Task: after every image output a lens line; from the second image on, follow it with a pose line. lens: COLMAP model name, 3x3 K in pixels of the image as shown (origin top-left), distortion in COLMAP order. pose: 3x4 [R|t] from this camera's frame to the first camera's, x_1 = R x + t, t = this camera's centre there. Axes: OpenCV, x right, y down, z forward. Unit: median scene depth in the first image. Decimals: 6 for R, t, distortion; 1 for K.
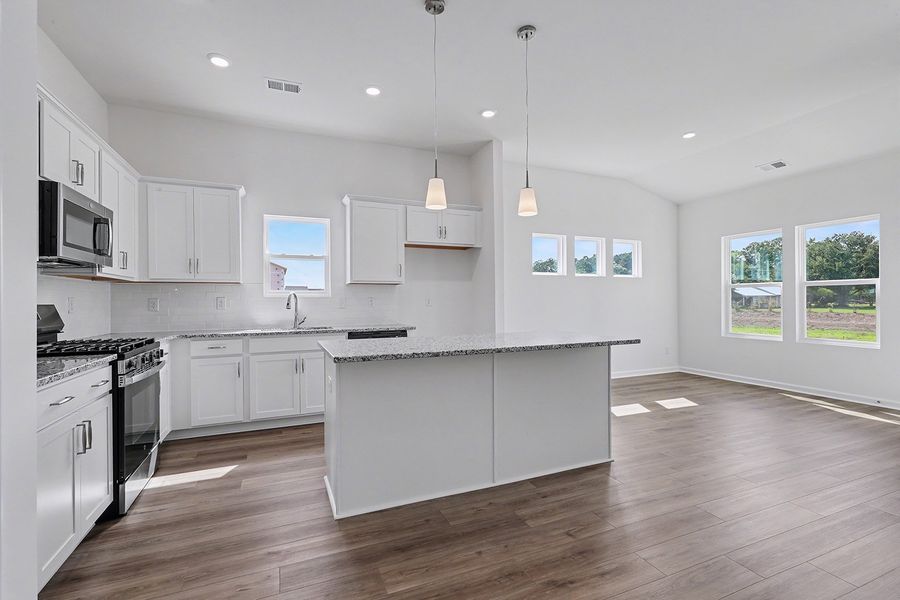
lens RADIAL K [[403.2, 0, 450.0], [0, 403.2, 300.0], [0, 0, 1]] dist [0.003048, 0.000219]
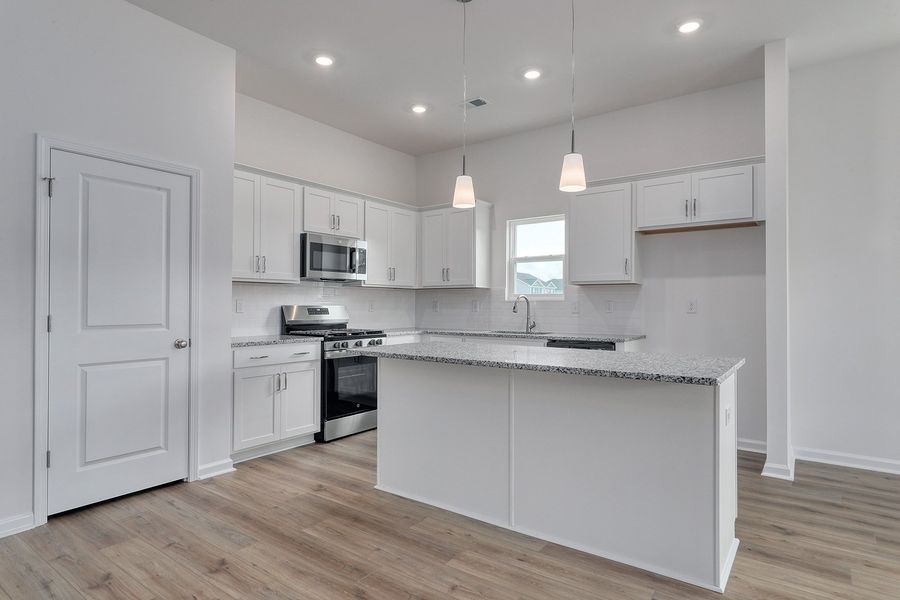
lens RADIAL K [[499.2, 0, 450.0], [0, 499.2, 300.0], [0, 0, 1]] dist [0.002900, 0.000537]
pose [[0.514766, -0.000156, -0.857331, 0.551991], [-0.004203, 0.999988, -0.002706, -0.003796], [0.857320, 0.004996, 0.514759, 0.217349]]
